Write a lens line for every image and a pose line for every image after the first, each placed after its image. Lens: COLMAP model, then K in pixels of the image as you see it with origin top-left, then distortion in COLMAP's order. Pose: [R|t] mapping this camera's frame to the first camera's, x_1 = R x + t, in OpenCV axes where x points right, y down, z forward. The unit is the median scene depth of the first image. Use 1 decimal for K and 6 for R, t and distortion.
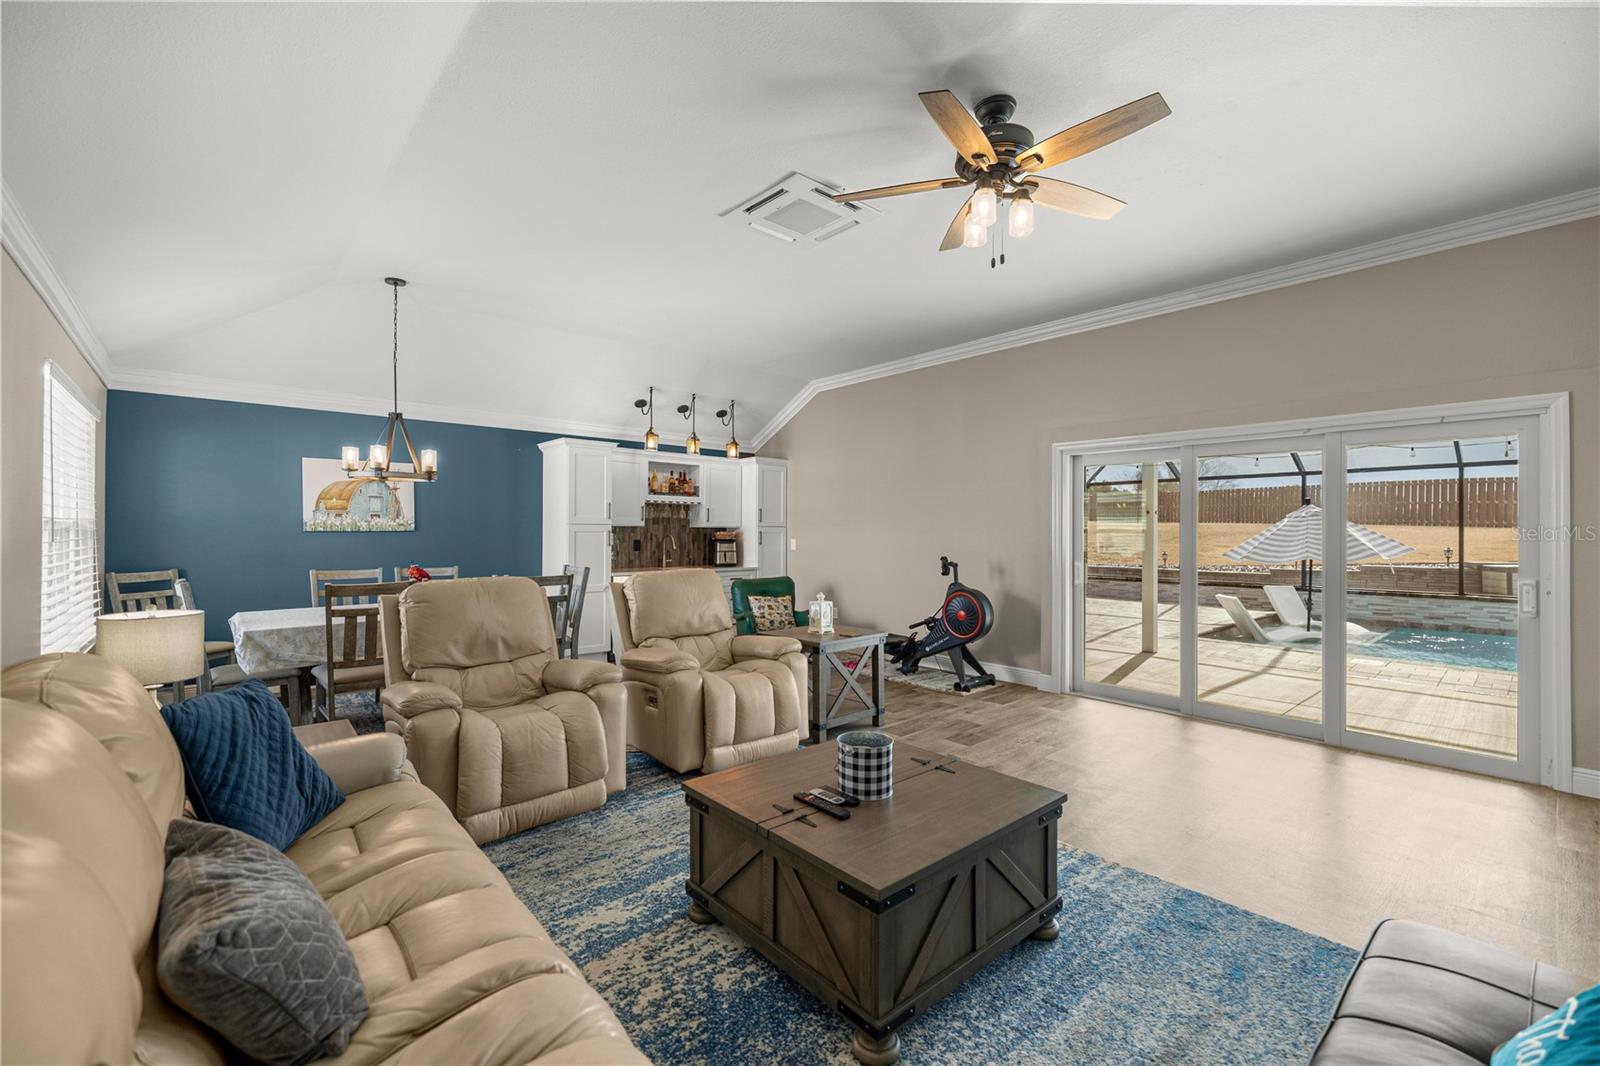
lens RADIAL K [[665.7, 0, 800.0], [0, 665.7, 533.0], [0, 0, 1]] dist [0.000871, -0.000011]
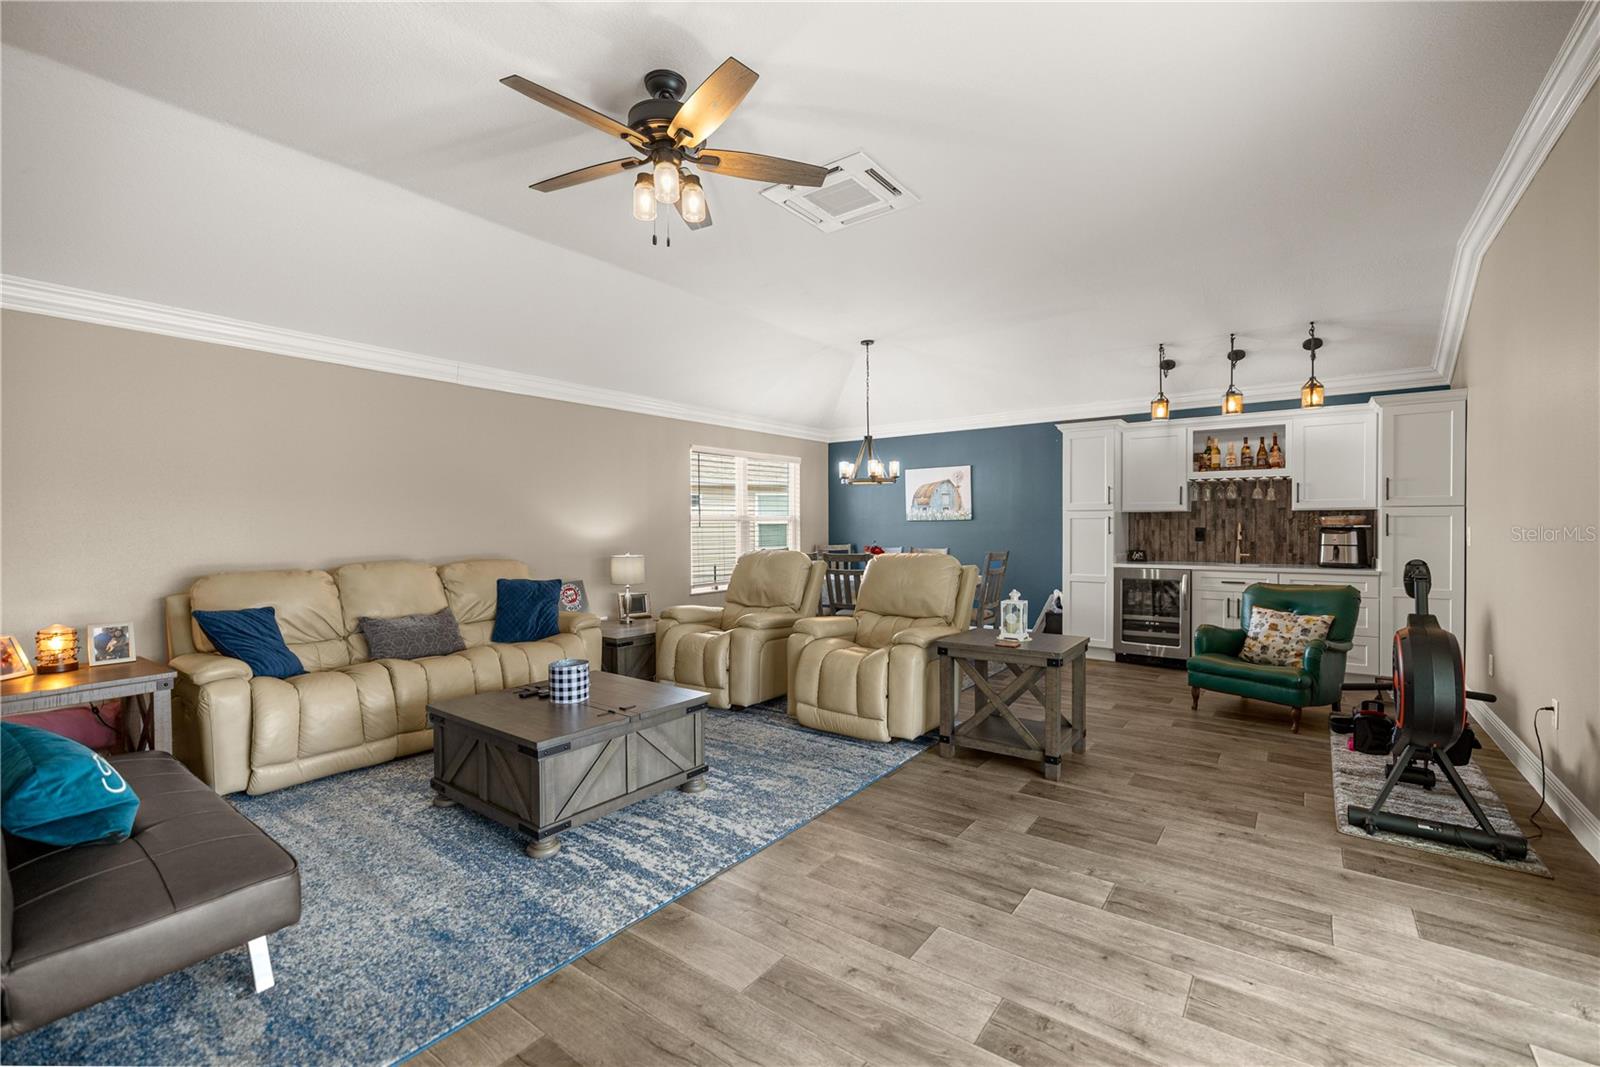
lens RADIAL K [[676.8, 0, 802.7], [0, 676.8, 530.6], [0, 0, 1]] dist [-0.002809, -0.000277]
pose [[0.207408, 0.003087, -0.978250, 0.533692], [0.004564, 0.999981, 0.004124, 0.009295], [0.978244, -0.005320, 0.207390, 0.396882]]
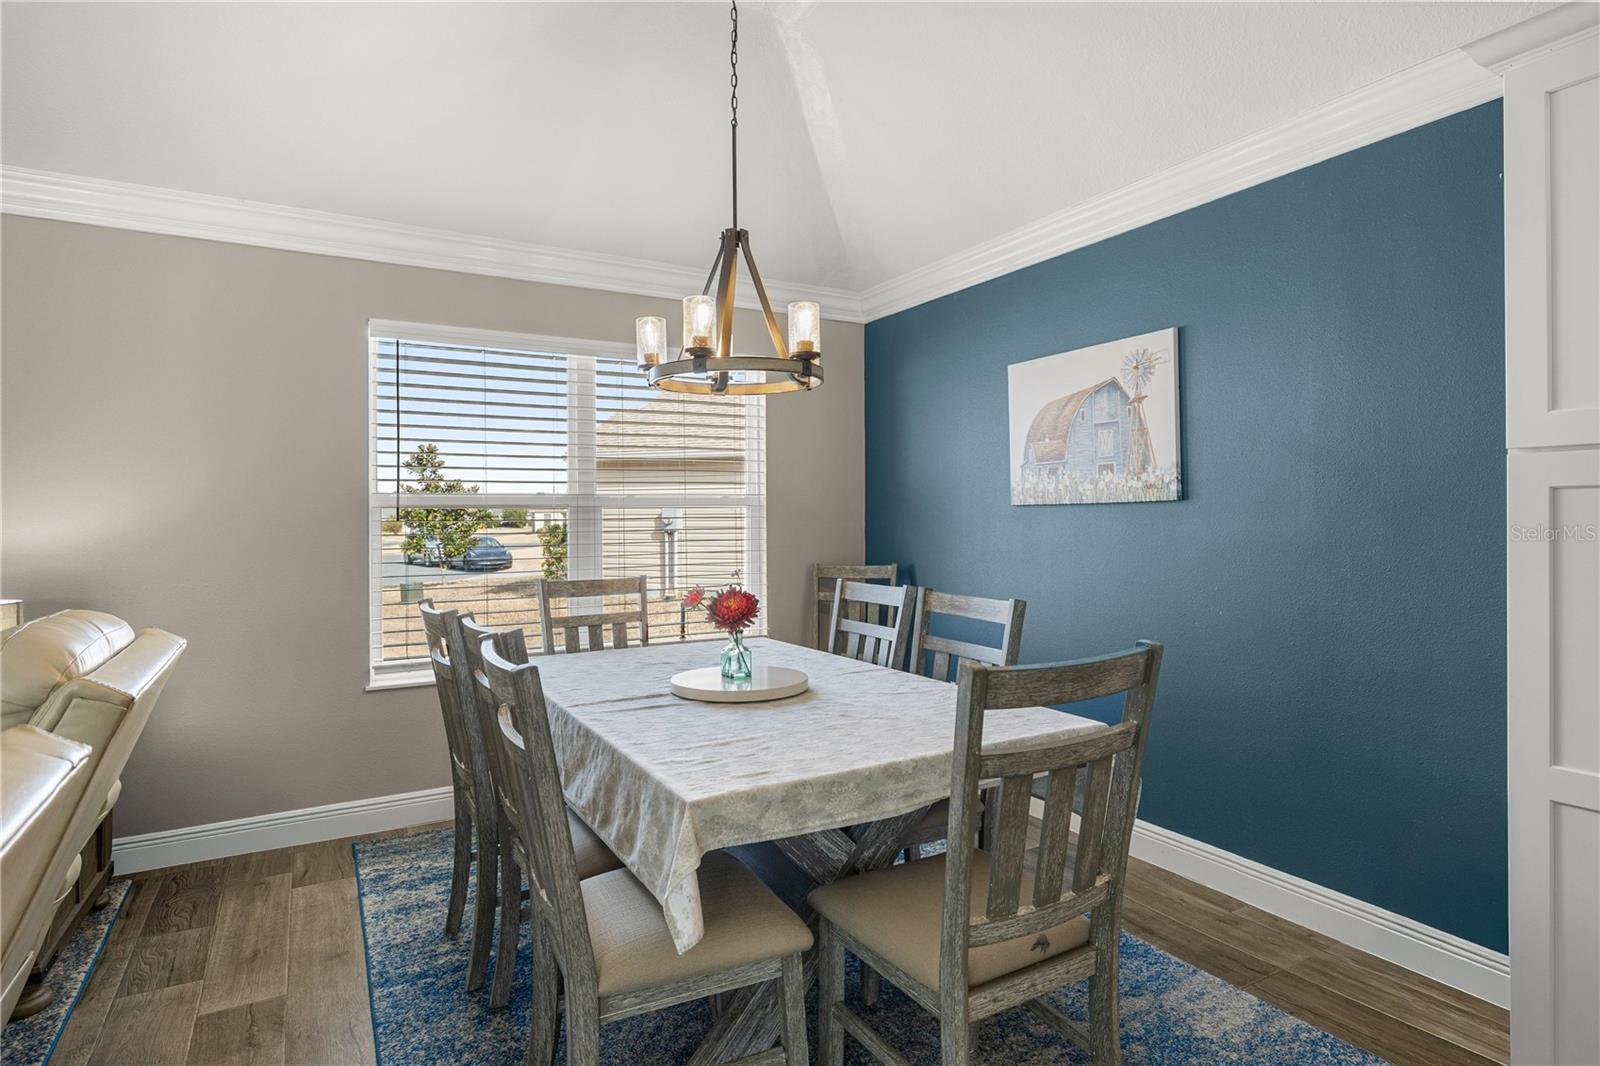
lens RADIAL K [[836.4, 0, 803.5], [0, 836.4, 513.5], [0, 0, 1]] dist [-0.000537, -0.000025]
pose [[-0.183209, -0.002258, -0.983071, -0.056497], [0.002229, 0.999994, -0.002712, 0.004186], [0.983071, -0.002688, -0.183203, 0.799669]]
